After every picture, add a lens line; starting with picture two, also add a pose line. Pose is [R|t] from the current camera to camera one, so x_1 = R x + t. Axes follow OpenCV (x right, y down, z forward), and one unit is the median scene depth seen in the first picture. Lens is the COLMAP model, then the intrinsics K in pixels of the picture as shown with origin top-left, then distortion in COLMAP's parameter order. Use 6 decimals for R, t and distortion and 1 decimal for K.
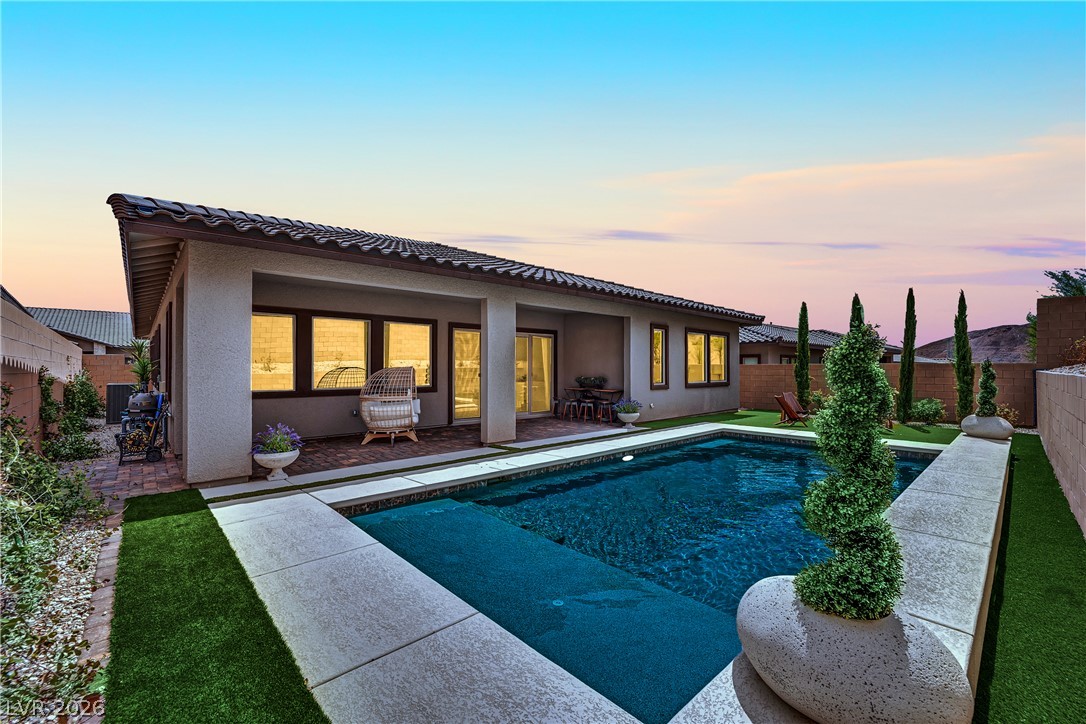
lens RADIAL K [[446.4, 0, 523.5], [0, 446.4, 365.4], [0, 0, 1]] dist [-0.010373, -0.000198]
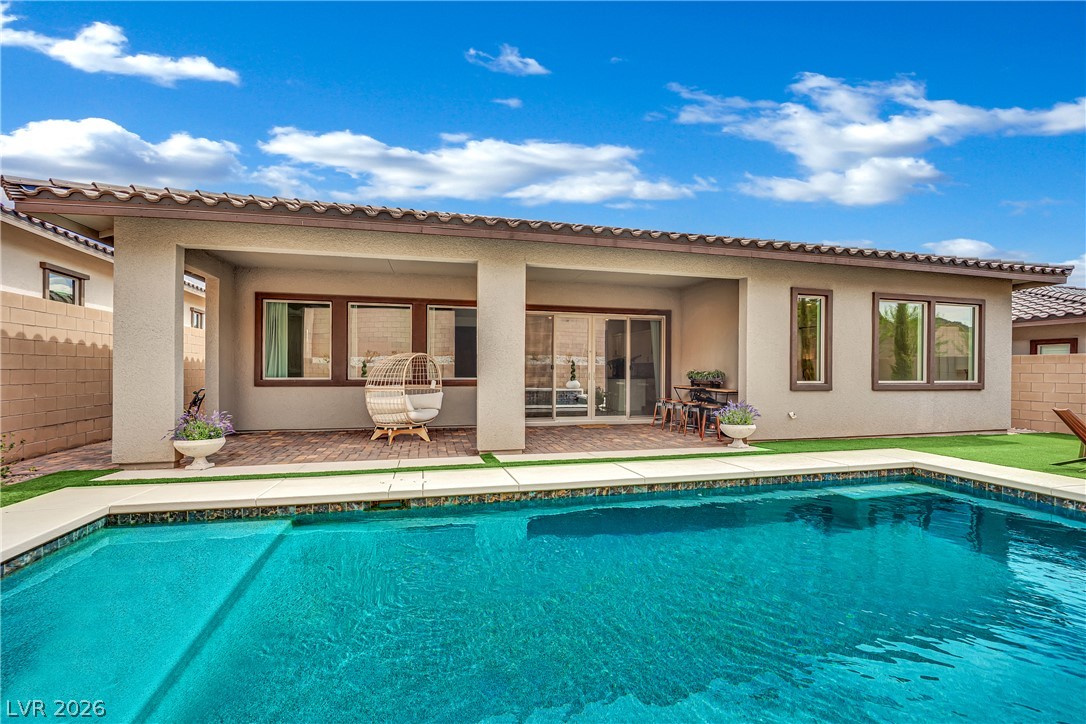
lens RADIAL K [[446.4, 0, 523.5], [0, 446.4, 365.4], [0, 0, 1]] dist [-0.010373, -0.000198]
pose [[0.884591, 0.002270, -0.466363, 0.343681], [-0.003376, 0.999993, -0.001535, 0.029134], [0.466356, 0.002932, 0.884592, 0.358673]]
